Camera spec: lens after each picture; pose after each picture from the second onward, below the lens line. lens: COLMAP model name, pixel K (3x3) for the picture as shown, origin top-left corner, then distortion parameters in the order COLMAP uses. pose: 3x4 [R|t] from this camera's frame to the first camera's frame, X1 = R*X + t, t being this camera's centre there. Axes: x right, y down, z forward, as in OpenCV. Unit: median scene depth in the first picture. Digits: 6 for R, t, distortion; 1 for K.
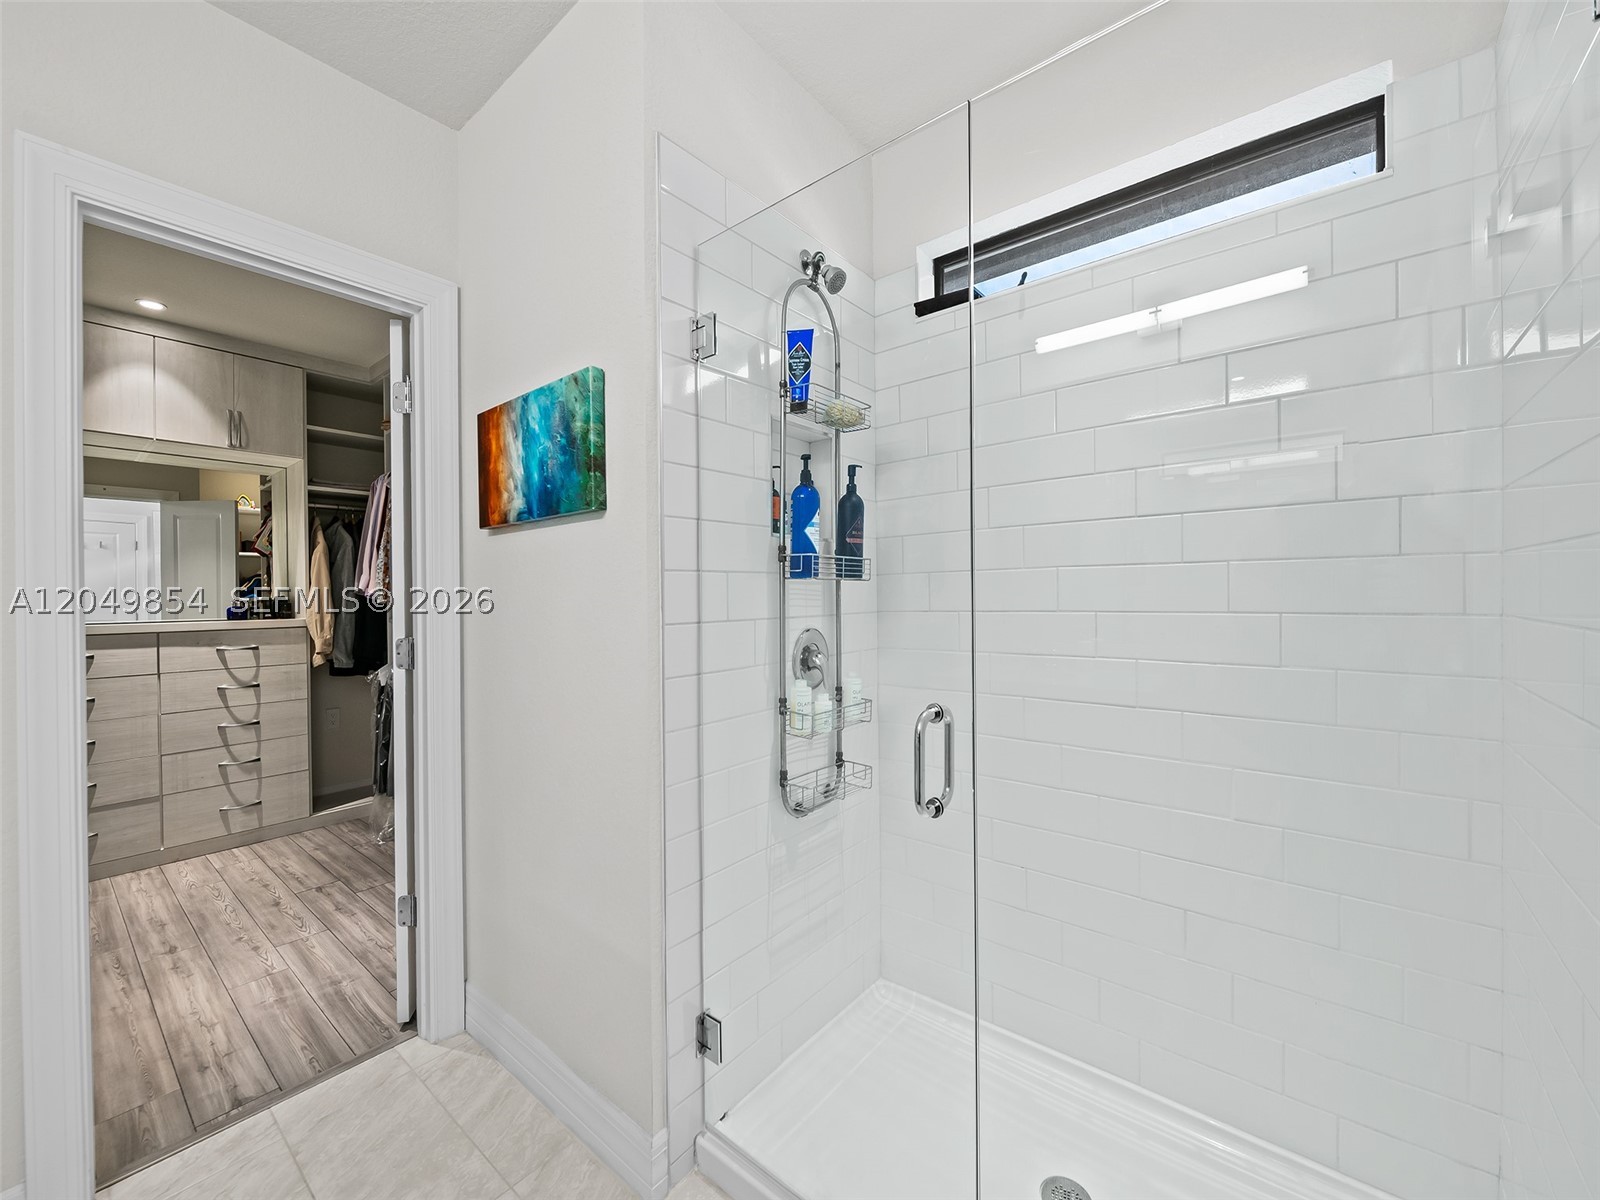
lens RADIAL K [[630.6, 0, 808.8], [0, 630.6, 598.7], [0, 0, 1]] dist [0.001405, -0.003317]
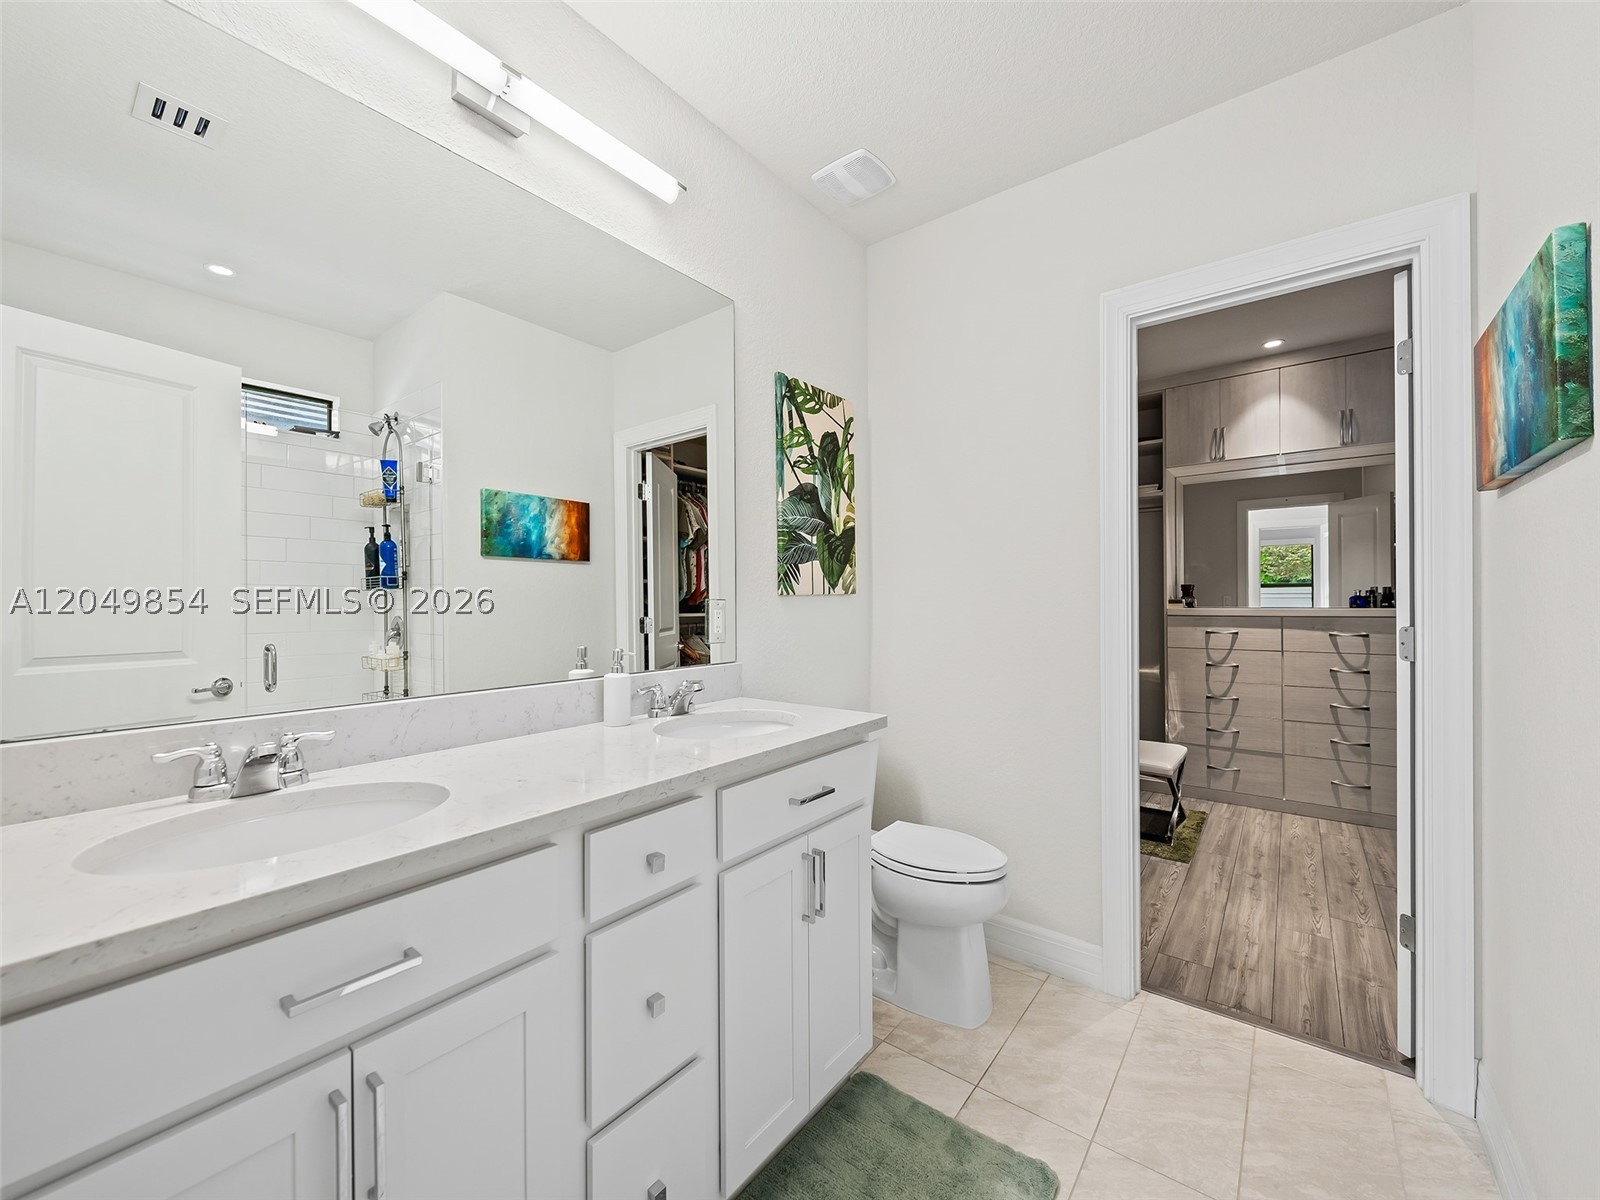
lens RADIAL K [[630.6, 0, 808.8], [0, 630.6, 598.7], [0, 0, 1]] dist [0.001405, -0.003317]
pose [[0.016789, 0.007212, -0.999833, 0.141518], [0.003726, 0.999967, 0.007276, 0.008230], [0.999852, -0.003848, 0.016761, 0.085755]]
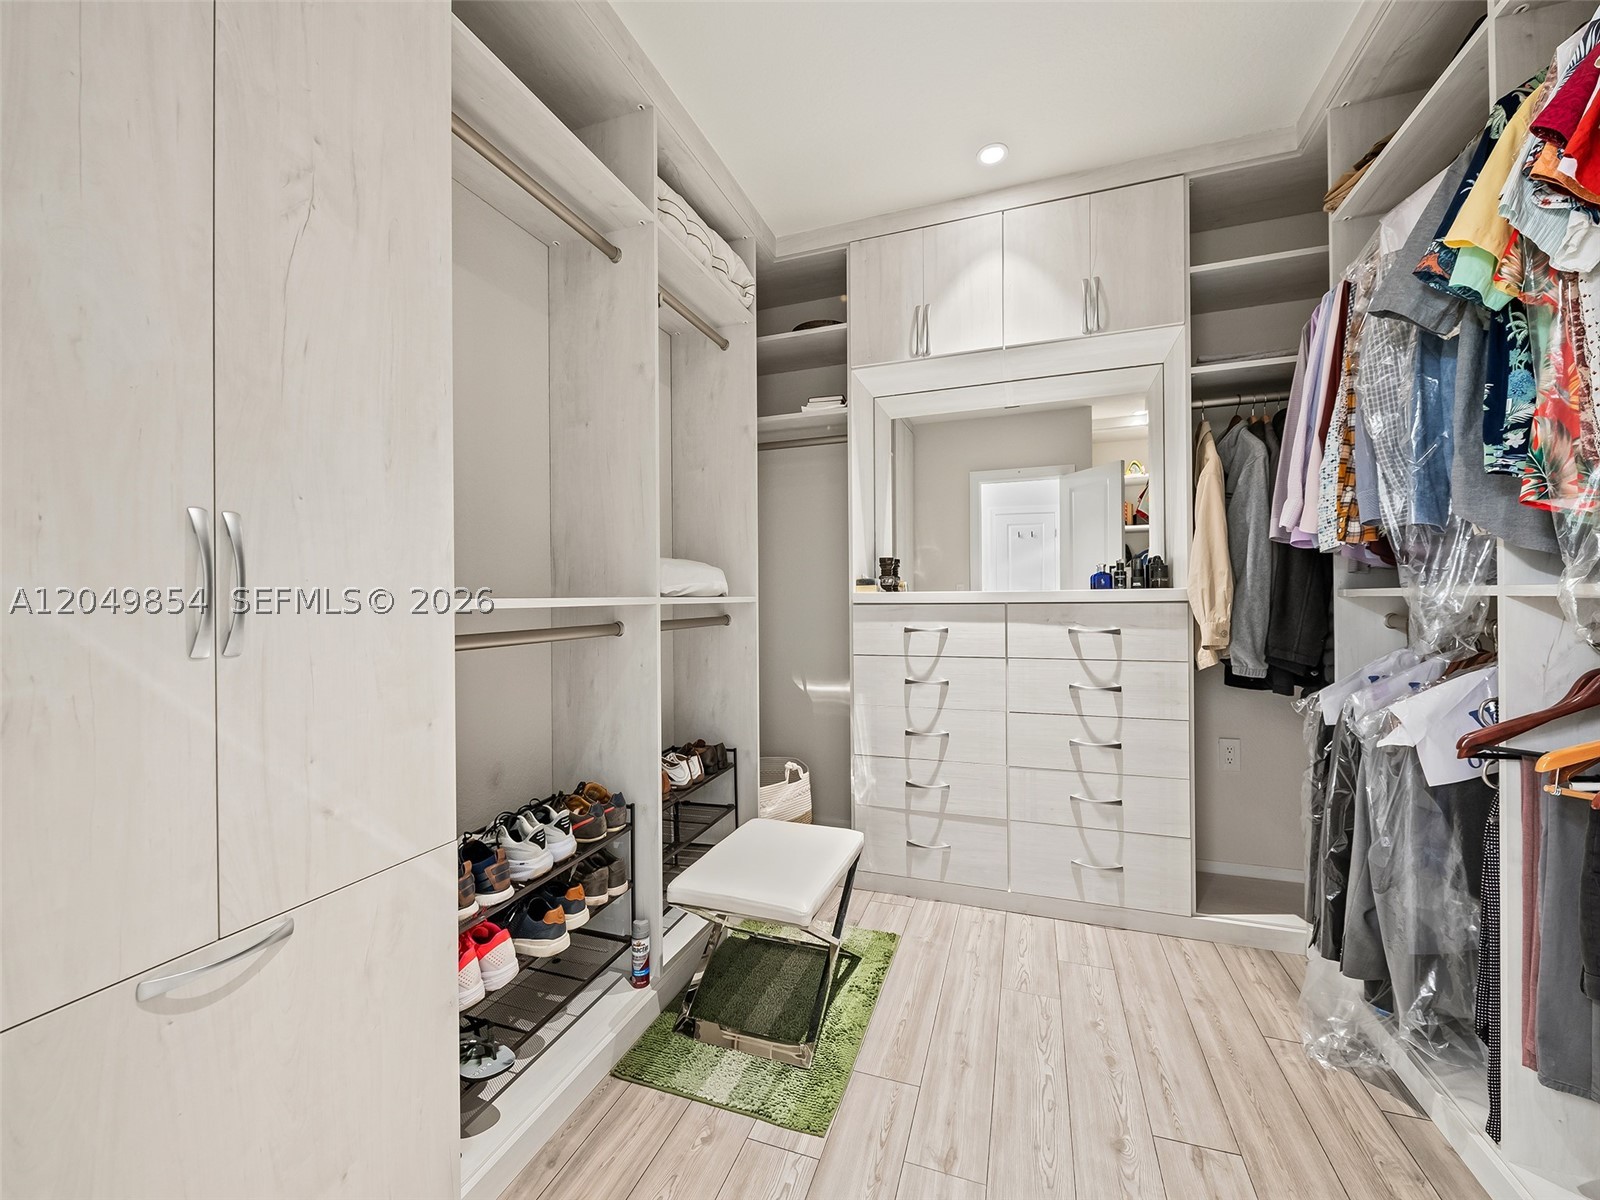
lens RADIAL K [[630.6, 0, 808.8], [0, 630.6, 598.7], [0, 0, 1]] dist [0.001405, -0.003317]
pose [[0.329144, 0.009709, -0.944230, -0.400068], [0.003256, 0.999930, 0.011417, 0.039144], [0.944274, -0.006832, 0.329090, 0.528884]]
